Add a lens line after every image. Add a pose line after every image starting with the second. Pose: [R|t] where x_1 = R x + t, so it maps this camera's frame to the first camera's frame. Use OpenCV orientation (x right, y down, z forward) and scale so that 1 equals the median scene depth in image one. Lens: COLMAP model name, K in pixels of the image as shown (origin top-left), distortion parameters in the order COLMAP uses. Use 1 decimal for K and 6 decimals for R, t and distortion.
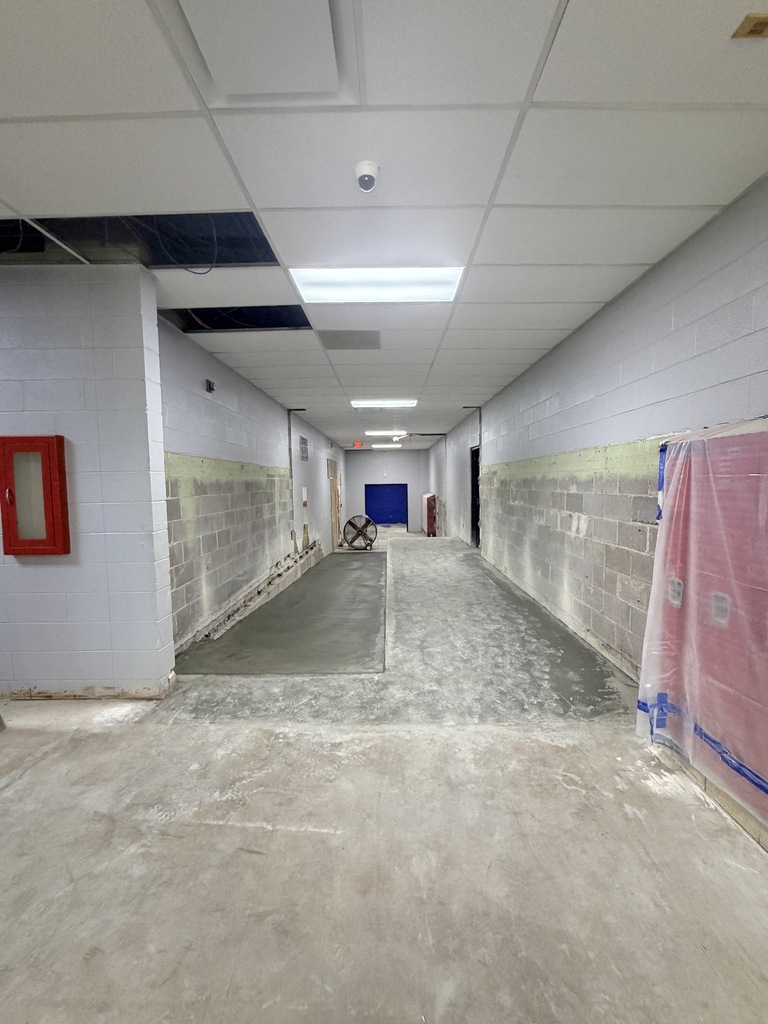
lens RADIAL K [[460.3, 0, 383.1], [0, 460.3, 510.4], [0, 0, 1]] dist [0.004730, -0.000628]
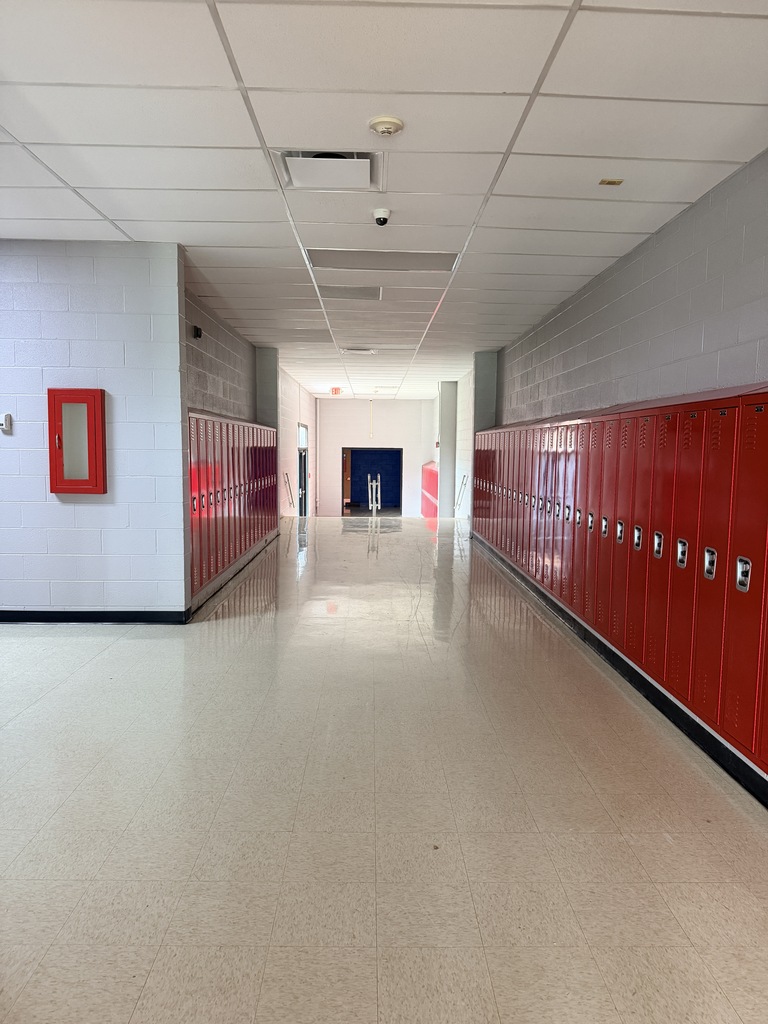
lens RADIAL K [[719.1, 0, 384.9], [0, 719.1, 516.1], [0, 0, 1]] dist [0.029779, -0.036738]
pose [[0.999158, 0.026883, 0.030980, -0.031957], [-0.027937, 0.999027, 0.034129, 0.047978], [-0.030032, -0.034966, 0.998937, -0.554541]]
